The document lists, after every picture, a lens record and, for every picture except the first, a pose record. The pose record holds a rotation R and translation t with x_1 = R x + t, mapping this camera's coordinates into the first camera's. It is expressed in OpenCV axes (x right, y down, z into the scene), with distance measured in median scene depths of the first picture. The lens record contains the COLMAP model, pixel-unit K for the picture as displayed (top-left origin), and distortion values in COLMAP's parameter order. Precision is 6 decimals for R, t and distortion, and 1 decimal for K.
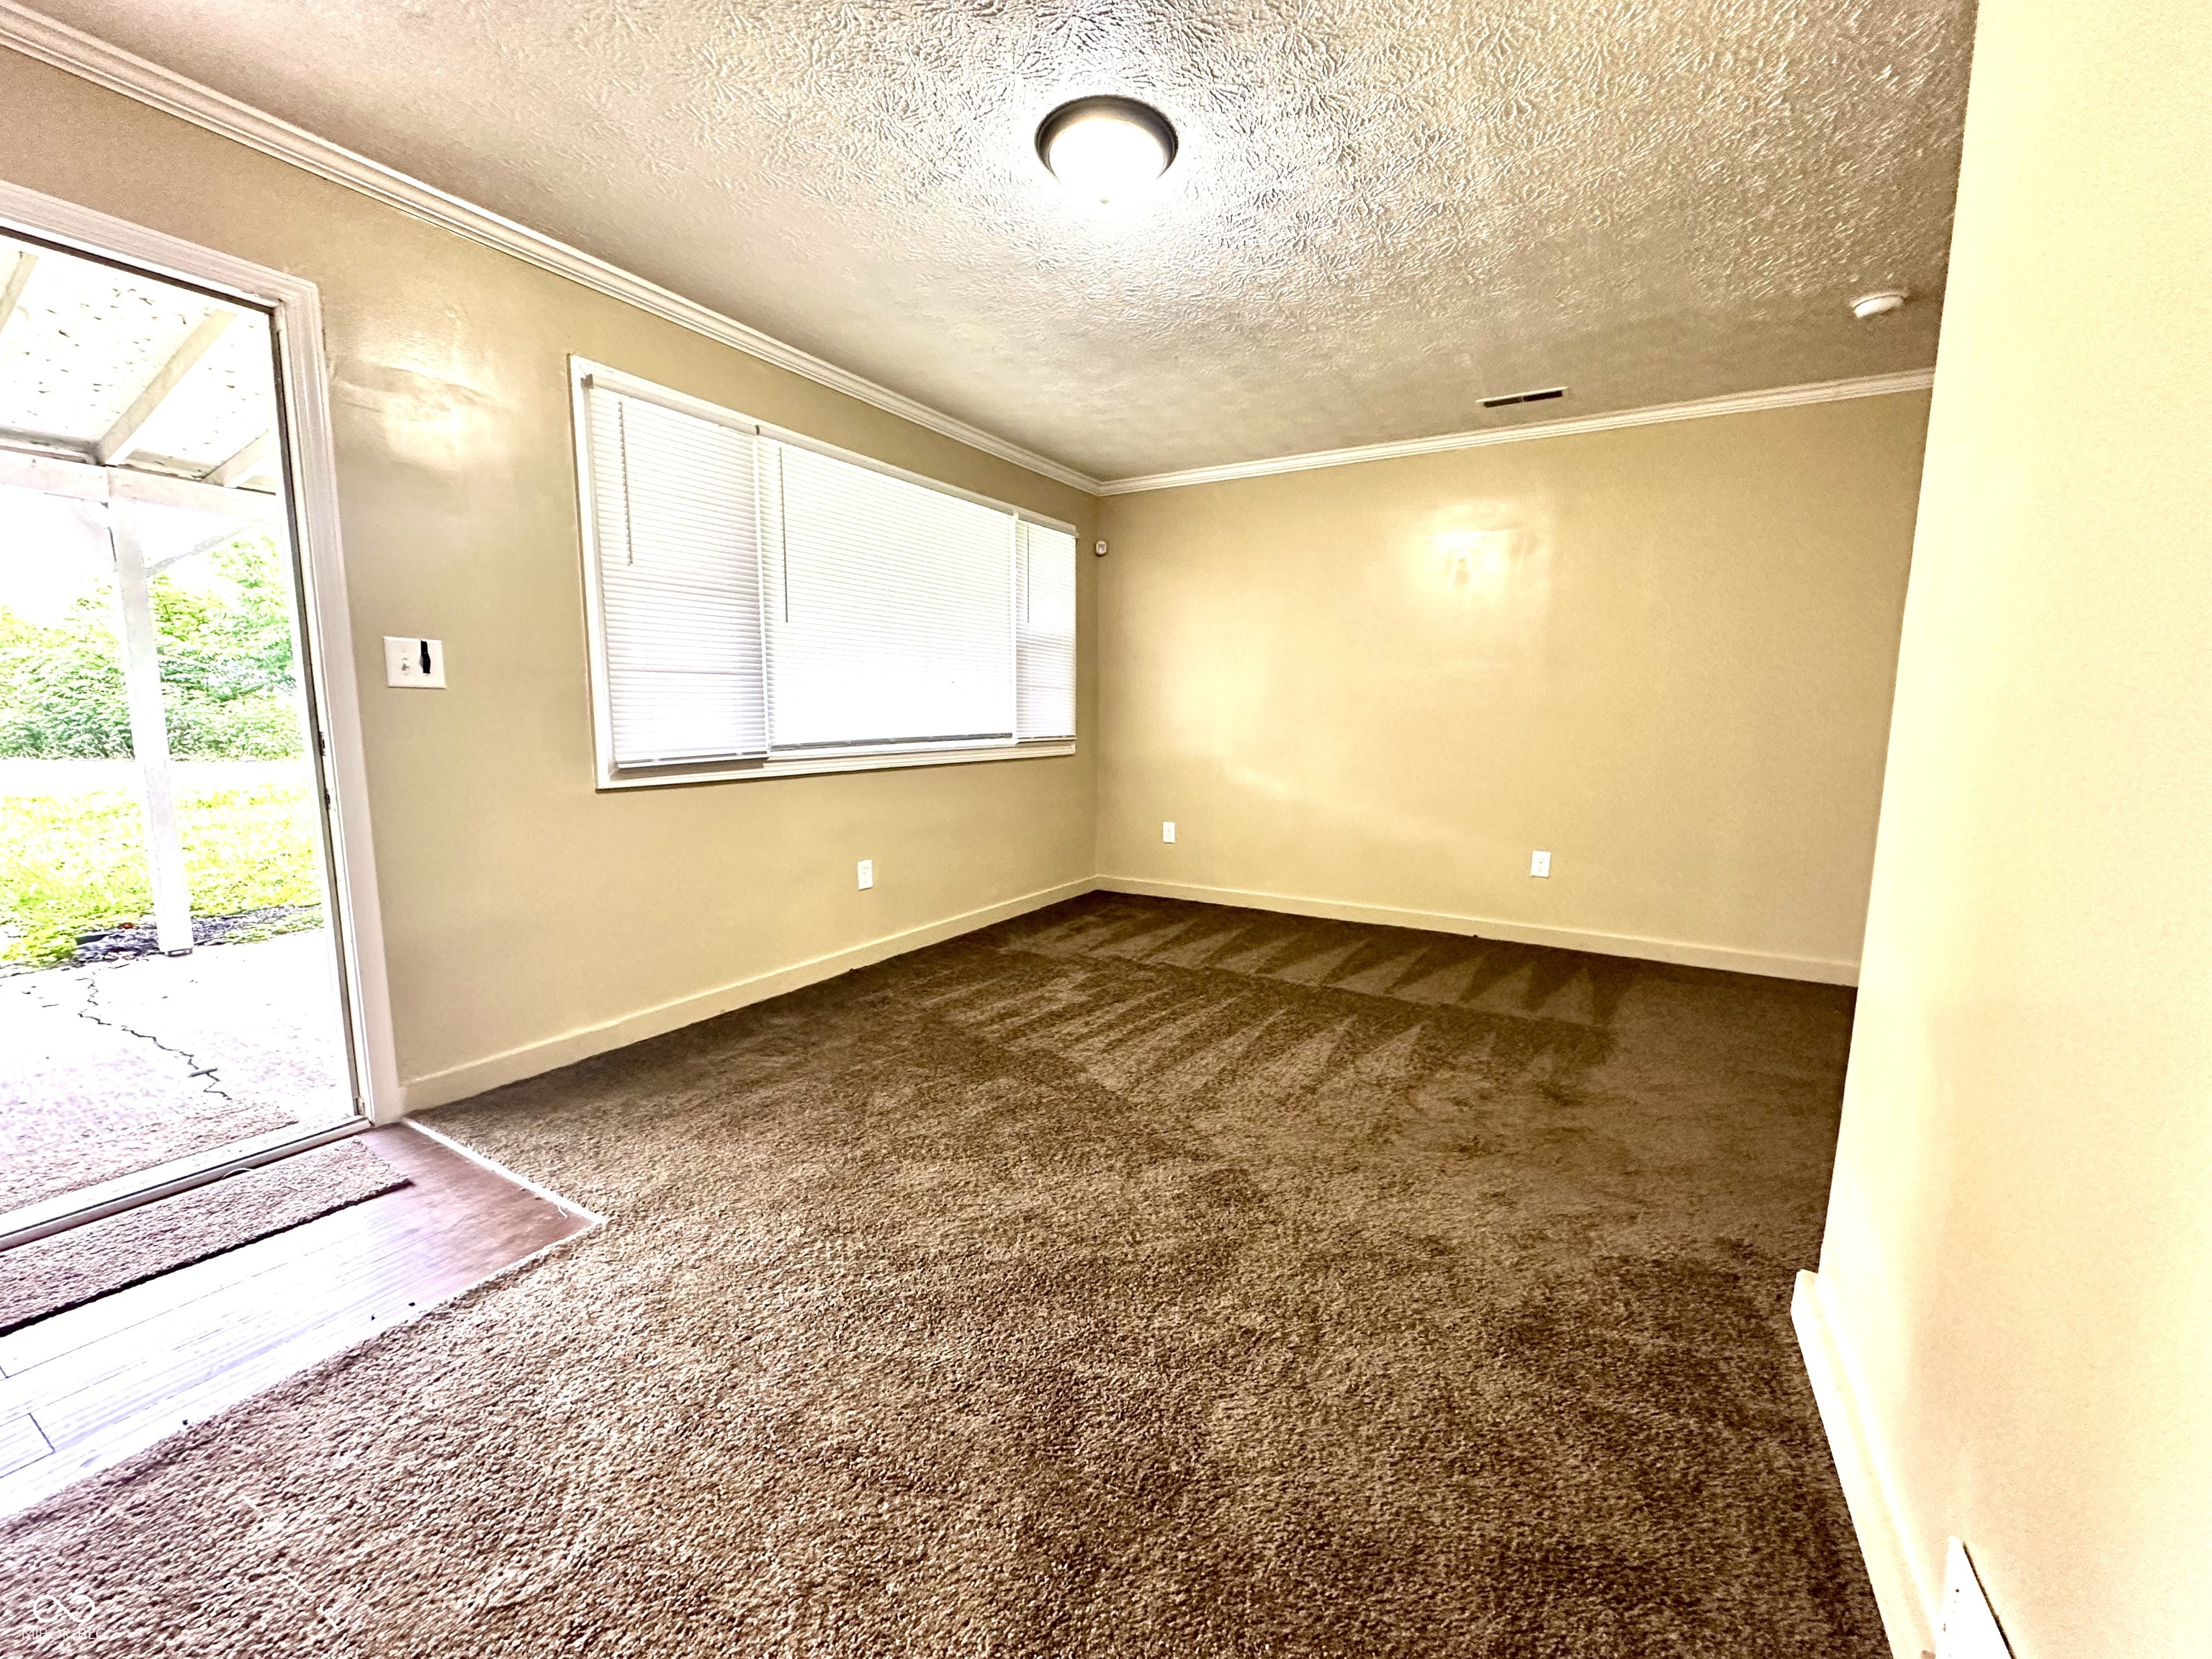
lens RADIAL K [[881.8, 0, 1114.1], [0, 881.8, 840.1], [0, 0, 1]] dist [-0.001729, 0.000090]
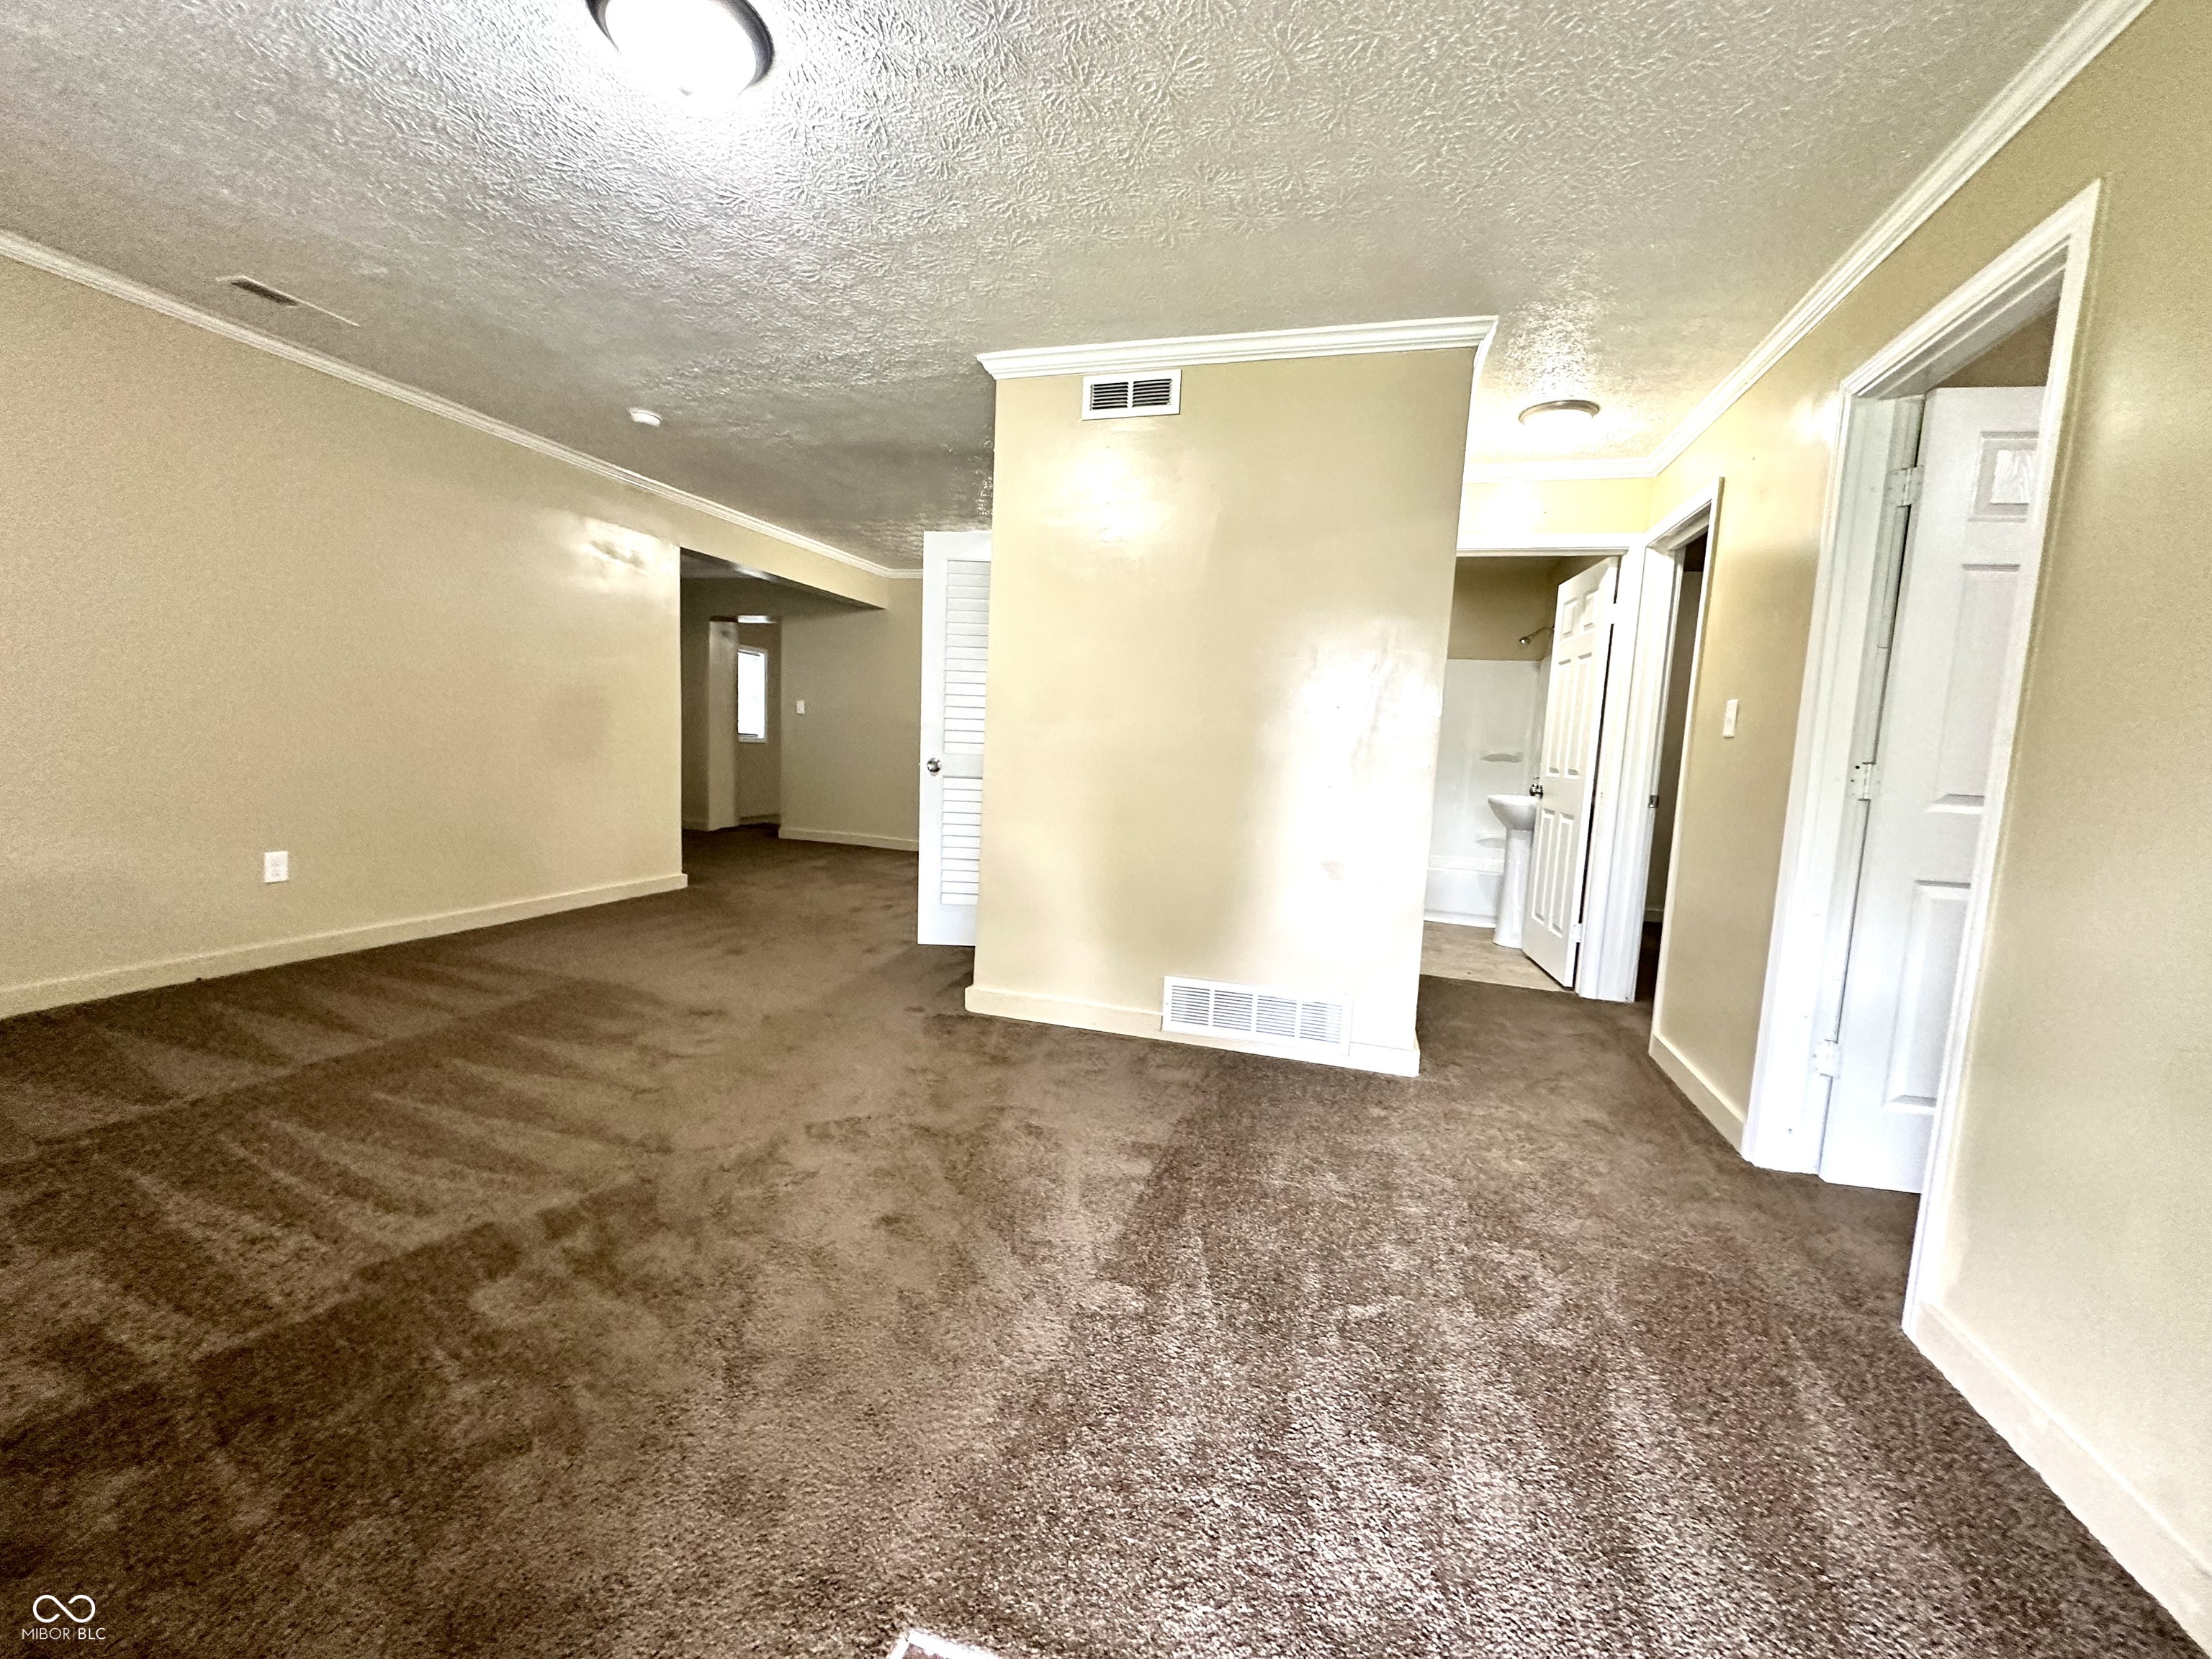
lens RADIAL K [[881.8, 0, 1114.2], [0, 881.8, 829.7], [0, 0, 1]] dist [-0.001729, 0.000090]
pose [[-0.256306, -0.114982, 0.959732, -0.649136], [0.085544, 0.986305, 0.141011, -0.072981], [-0.962803, 0.118241, -0.242960, 0.581333]]
